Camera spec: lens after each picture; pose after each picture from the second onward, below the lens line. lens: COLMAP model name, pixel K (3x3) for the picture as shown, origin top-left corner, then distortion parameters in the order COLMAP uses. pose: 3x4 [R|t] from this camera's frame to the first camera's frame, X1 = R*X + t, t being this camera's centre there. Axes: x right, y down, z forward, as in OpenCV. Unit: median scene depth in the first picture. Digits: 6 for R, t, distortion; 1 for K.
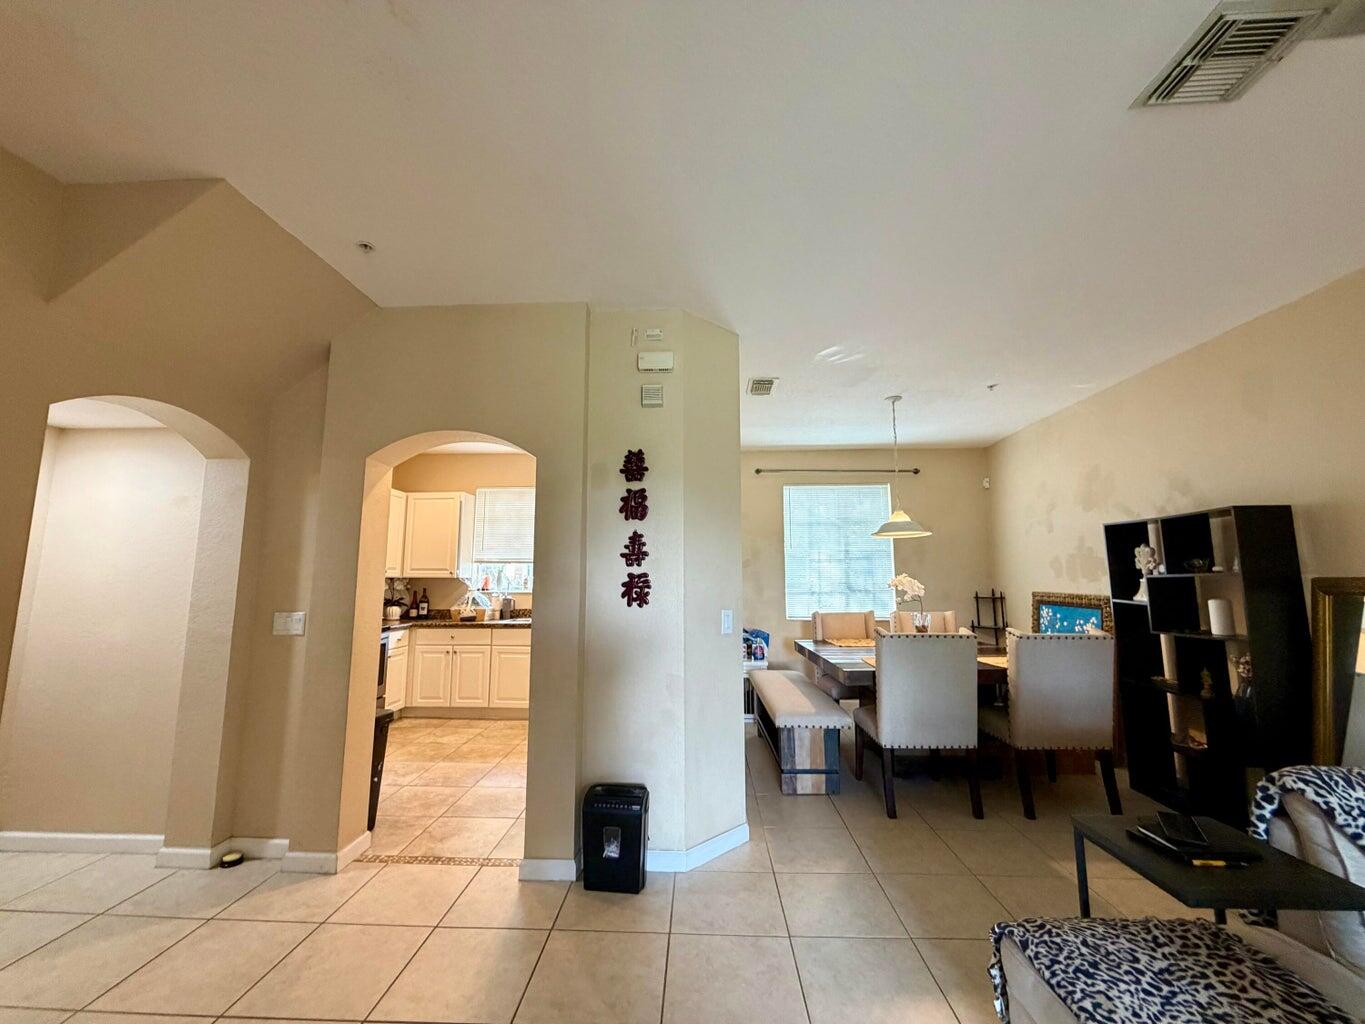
lens RADIAL K [[545.0, 0, 677.4], [0, 545.0, 512.7], [0, 0, 1]] dist [-0.000761, 0.000026]
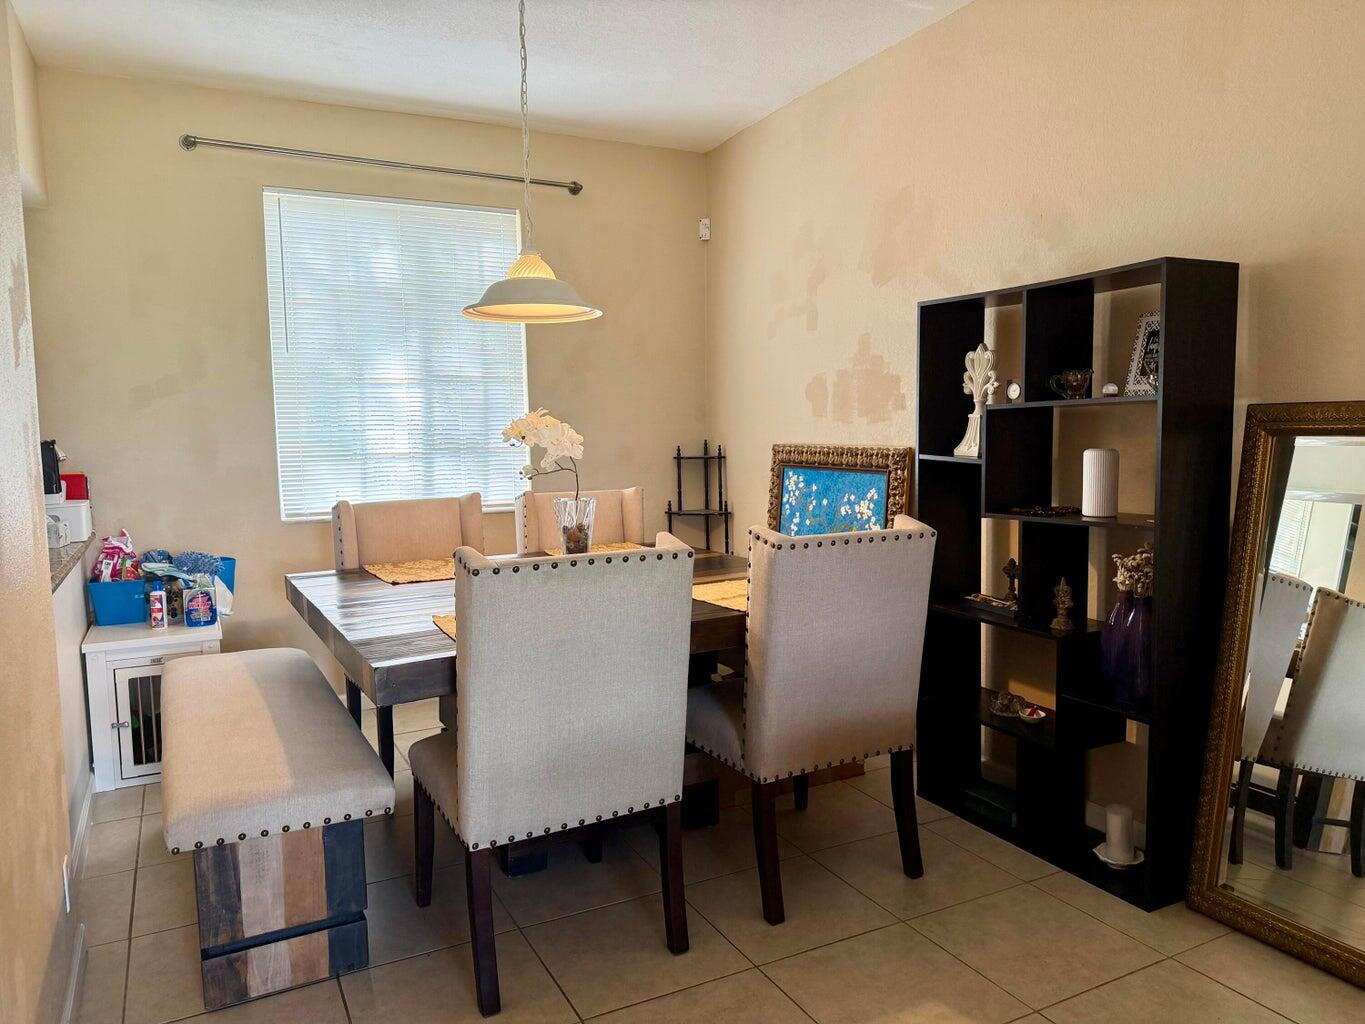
lens RADIAL K [[958.7, 0, 682.5], [0, 958.7, 512.0], [0, 0, 1]] dist [0.107183, -0.199323]
pose [[0.868343, -0.055410, 0.492859, 0.168877], [-0.045820, 0.980527, 0.190965, 0.053331], [-0.493843, -0.188406, 0.848895, 0.358764]]
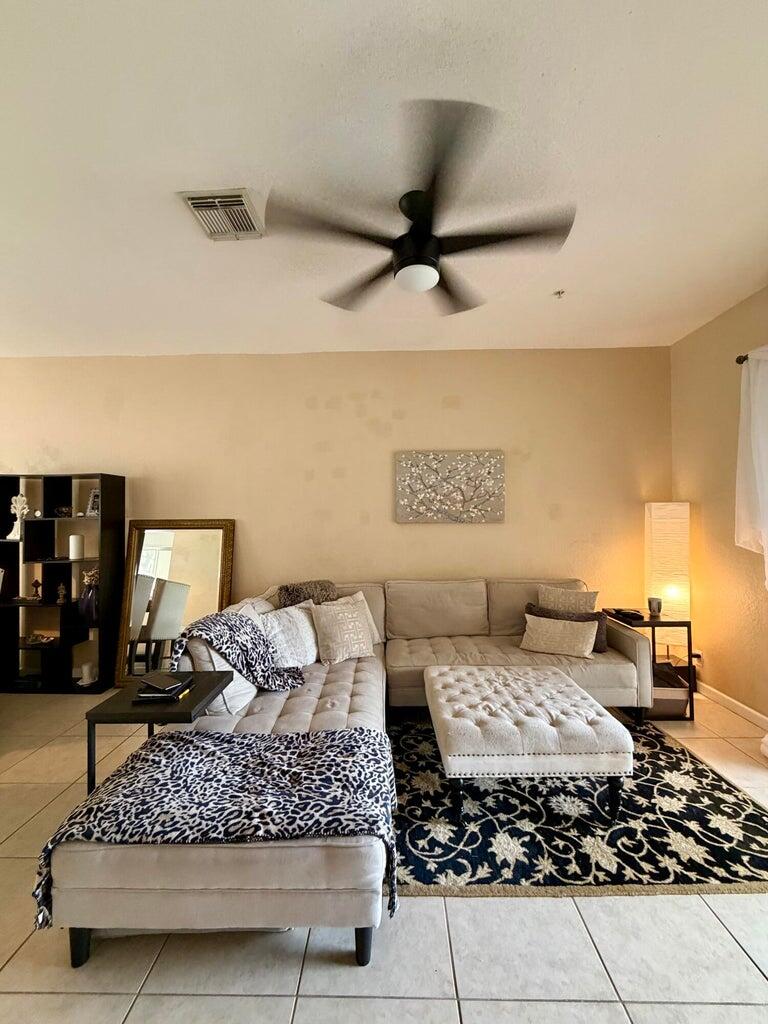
lens RADIAL K [[408.8, 0, 382.7], [0, 408.8, 509.2], [0, 0, 1]] dist [-0.000761, 0.000026]
pose [[-0.028760, 0.018849, 0.999409, -0.115602], [-0.114033, 0.993233, -0.022014, 0.018371], [-0.993061, -0.114599, -0.026416, 0.198096]]
